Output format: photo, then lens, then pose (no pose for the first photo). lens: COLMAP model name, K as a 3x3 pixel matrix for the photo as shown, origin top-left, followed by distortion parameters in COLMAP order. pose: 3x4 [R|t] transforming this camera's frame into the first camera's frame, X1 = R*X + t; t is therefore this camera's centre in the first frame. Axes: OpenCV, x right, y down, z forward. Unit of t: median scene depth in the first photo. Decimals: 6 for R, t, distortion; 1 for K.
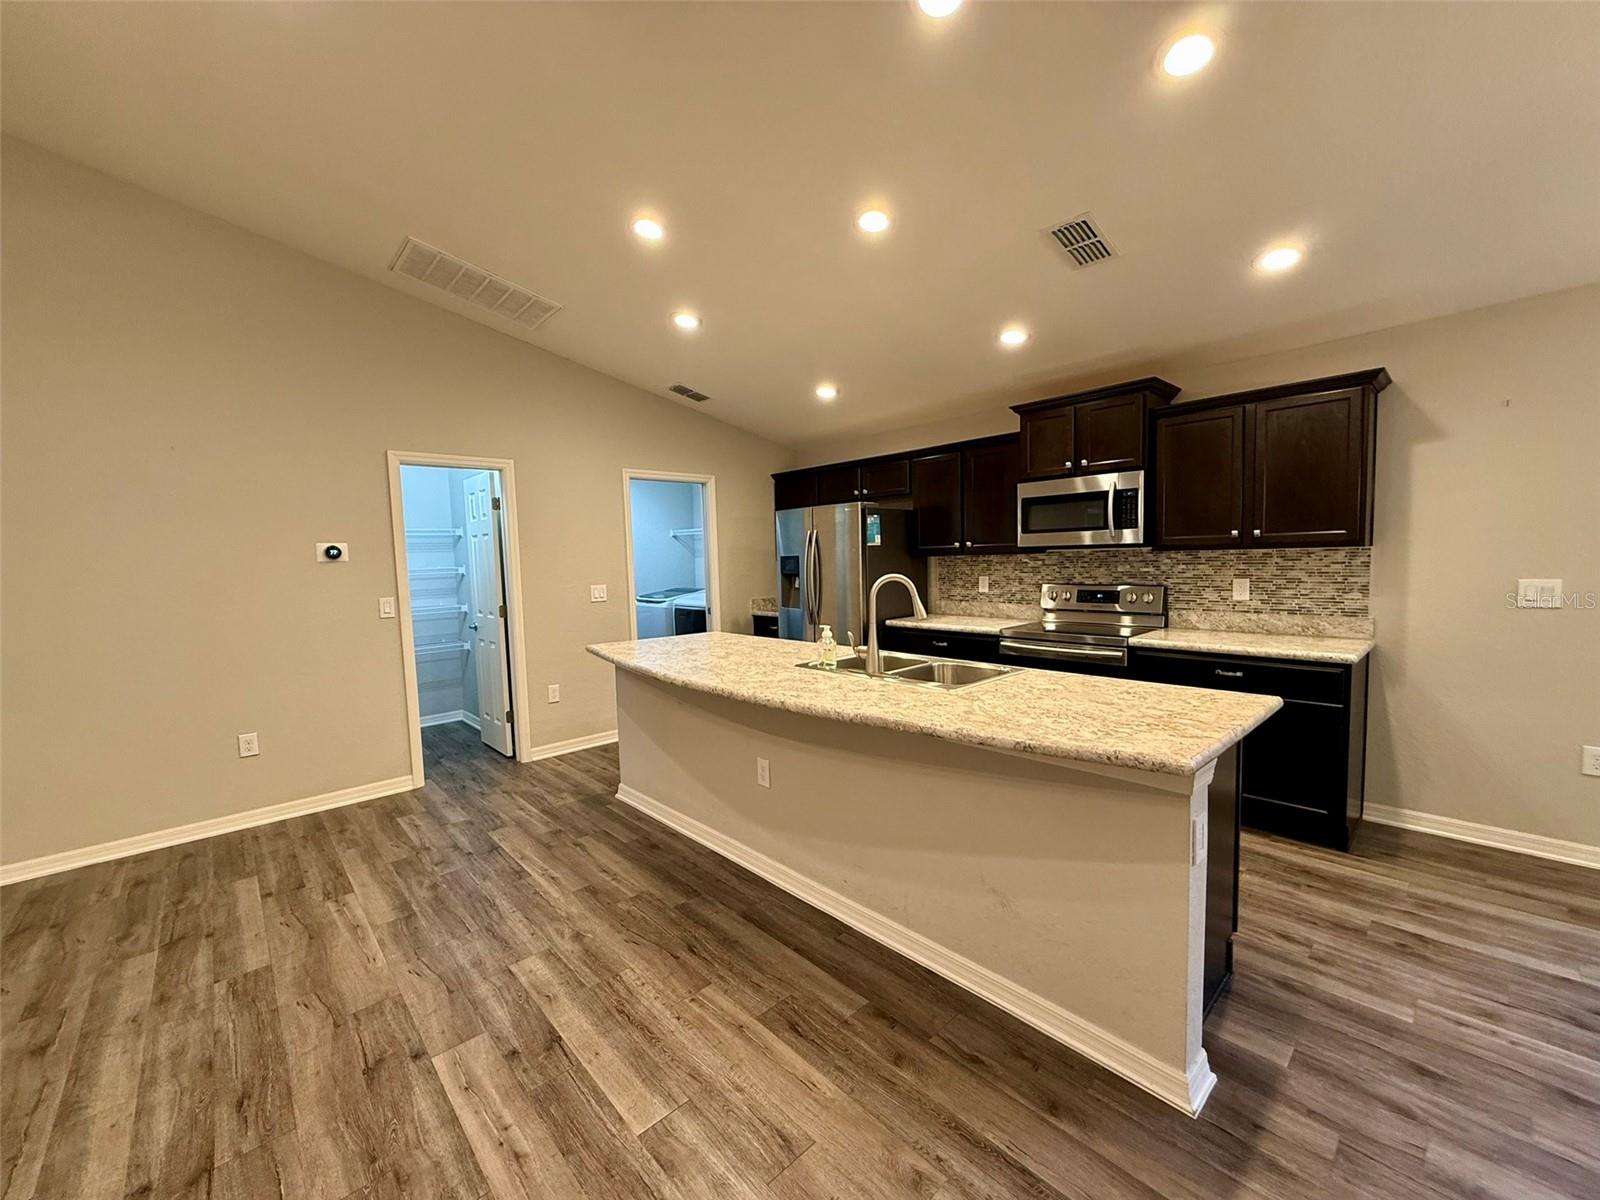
lens RADIAL K [[637.3, 0, 794.4], [0, 637.3, 601.0], [0, 0, 1]] dist [0.000026, 0.000127]
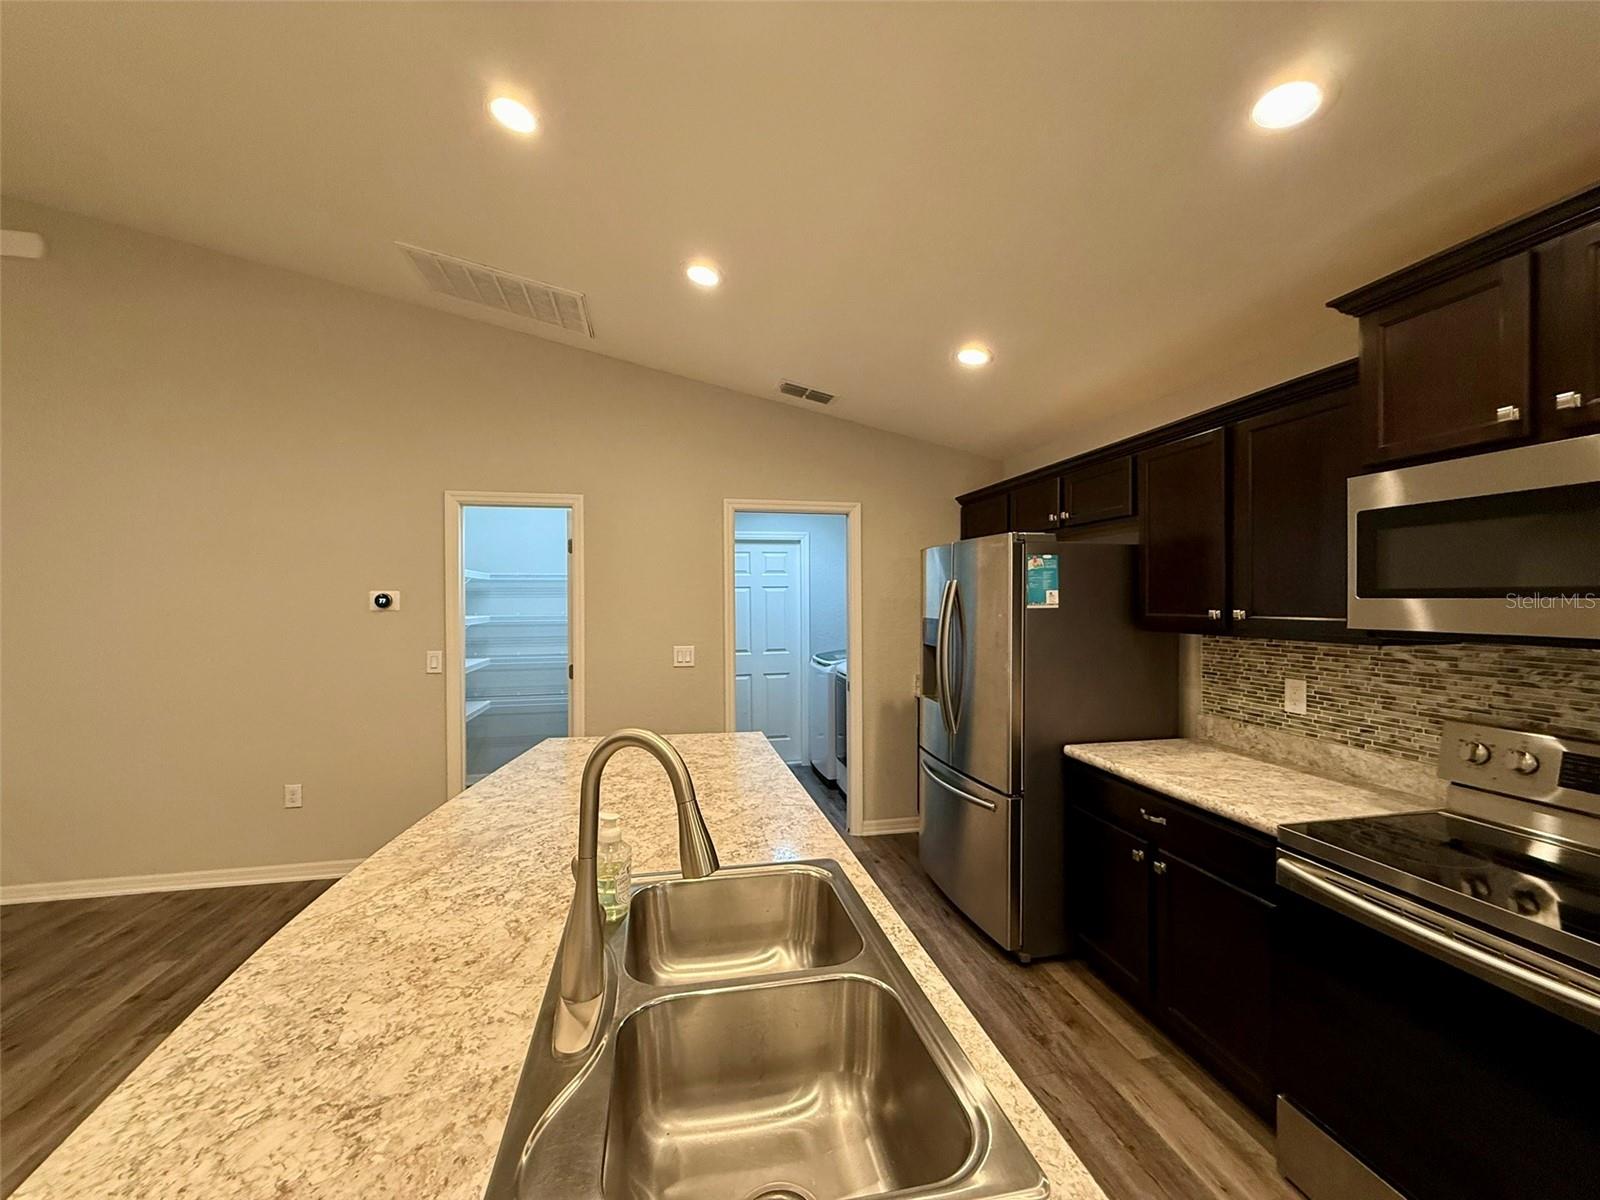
lens RADIAL K [[637.3, 0, 794.4], [0, 637.3, 601.0], [0, 0, 1]] dist [0.000026, 0.000127]
pose [[0.856434, 0.027531, -0.515522, 0.282090], [-0.058249, 0.997354, -0.043506, -0.070421], [0.512960, 0.067288, 0.855771, 0.506360]]
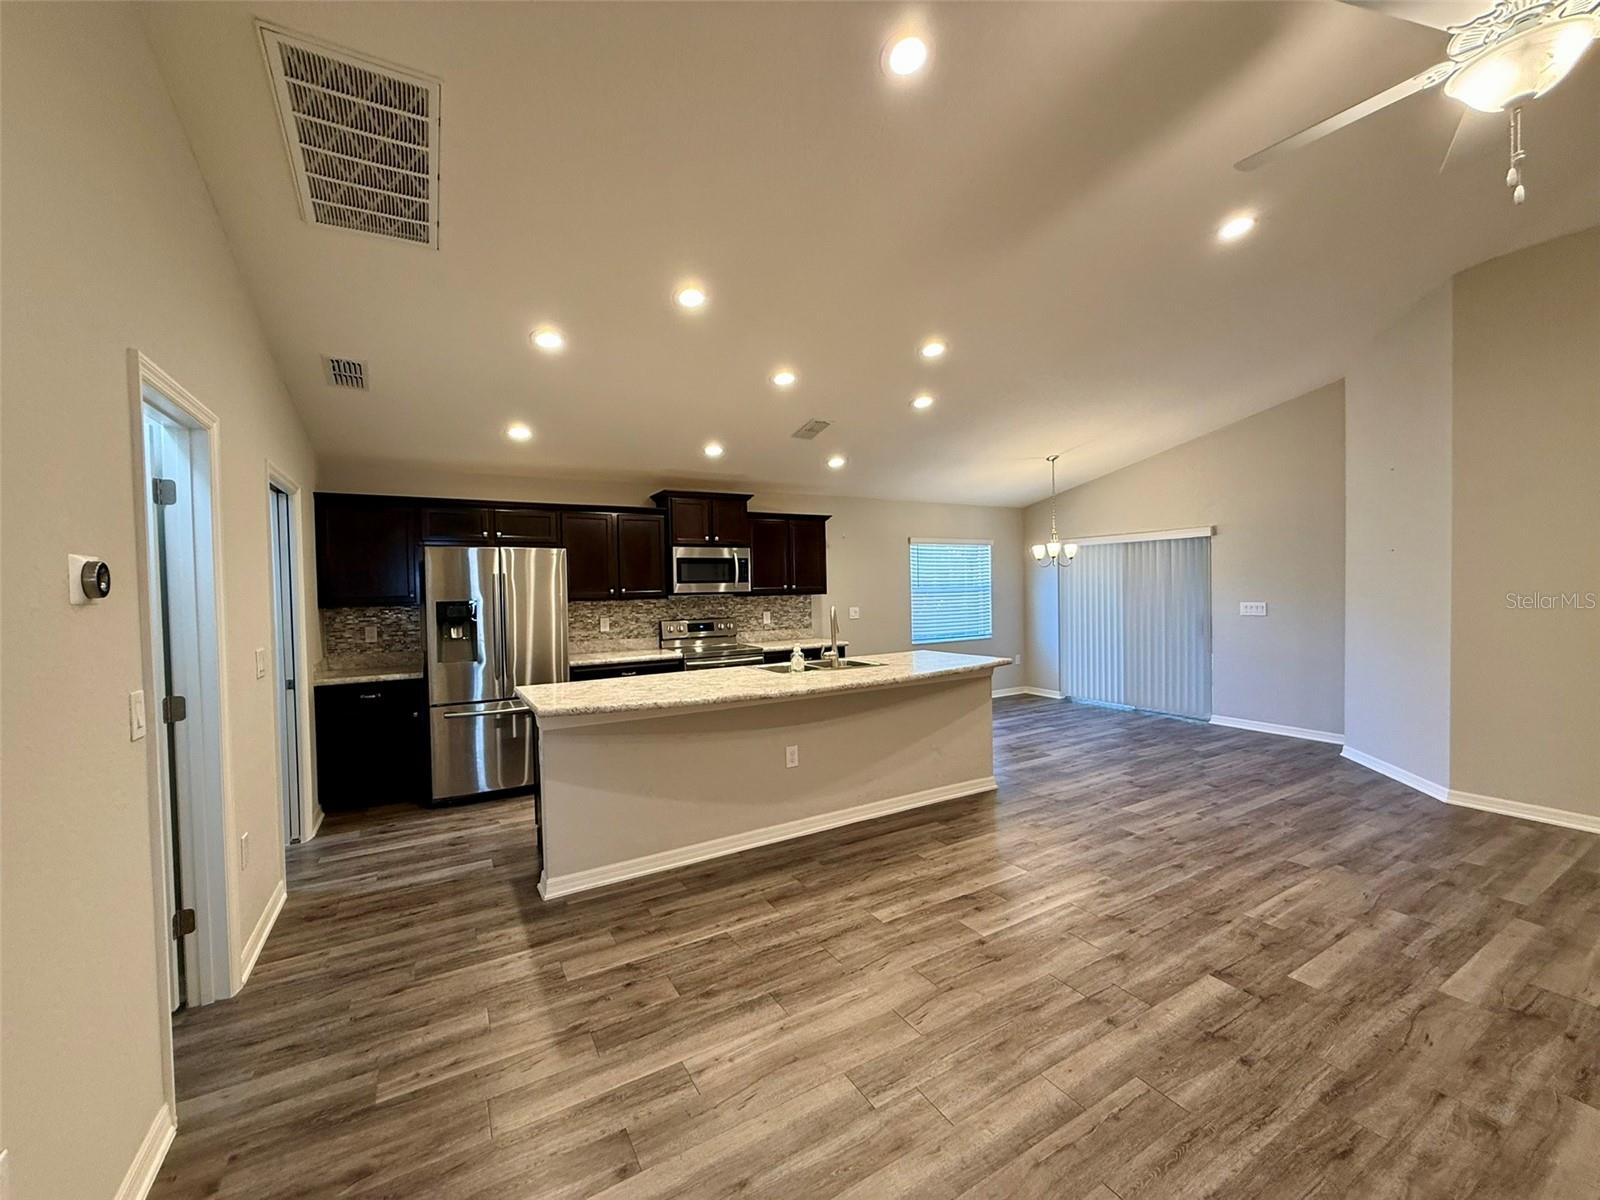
lens RADIAL K [[637.3, 0, 794.4], [0, 637.3, 601.0], [0, 0, 1]] dist [0.000026, 0.000127]
pose [[0.216991, 0.002726, 0.976170, -1.010239], [0.083916, 0.996242, -0.021435, -0.019607], [-0.972560, 0.086567, 0.215947, 0.508879]]
